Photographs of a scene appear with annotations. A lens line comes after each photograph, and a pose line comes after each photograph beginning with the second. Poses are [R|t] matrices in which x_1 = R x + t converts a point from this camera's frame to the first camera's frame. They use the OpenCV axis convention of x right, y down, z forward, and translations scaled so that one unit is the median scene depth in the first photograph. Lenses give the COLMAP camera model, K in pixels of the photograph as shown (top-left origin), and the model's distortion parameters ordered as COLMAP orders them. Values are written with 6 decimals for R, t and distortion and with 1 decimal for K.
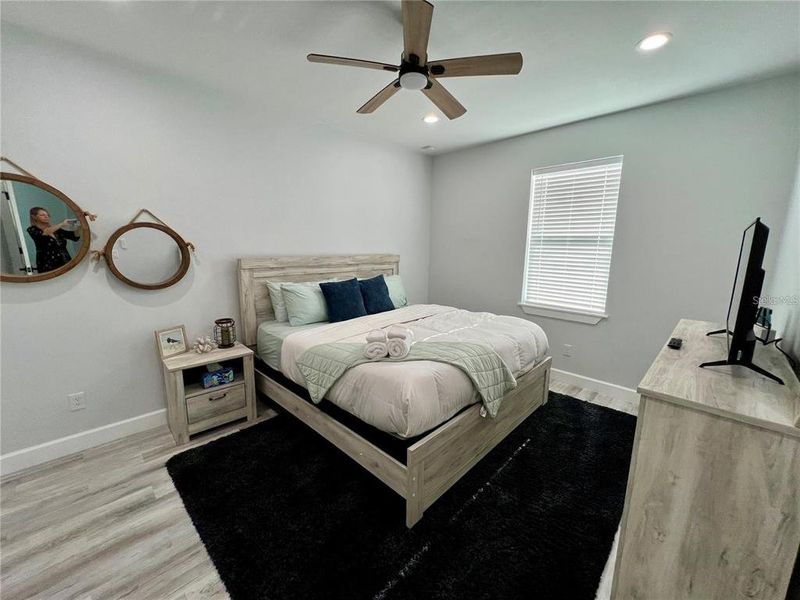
lens RADIAL K [[319.4, 0, 405.0], [0, 319.4, 302.2], [0, 0, 1]] dist [-0.003359, 0.000739]
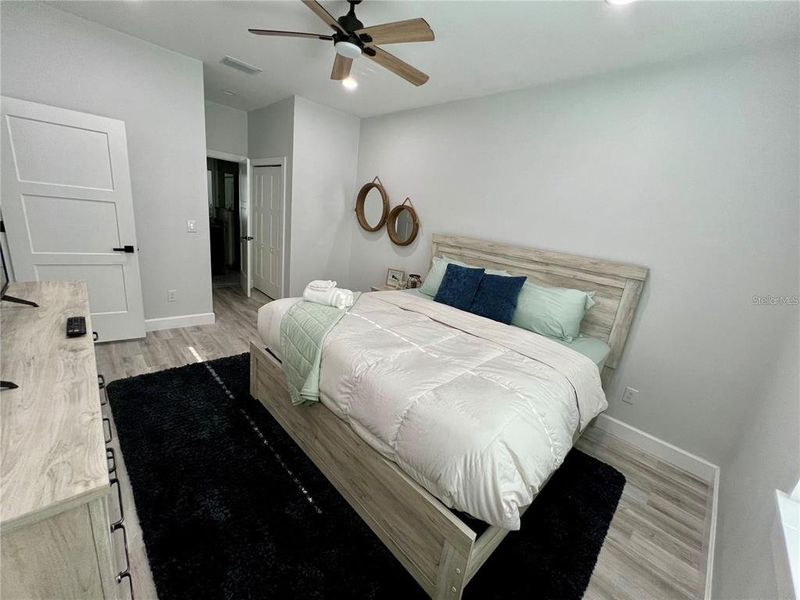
lens RADIAL K [[319.4, 0, 404.9], [0, 319.4, 300.2], [0, 0, 1]] dist [-0.003359, 0.000739]
pose [[-0.018744, 0.236340, -0.971490, 0.736021], [-0.299992, 0.925562, 0.230955, -0.139180], [0.953757, 0.295768, 0.053552, 0.830875]]
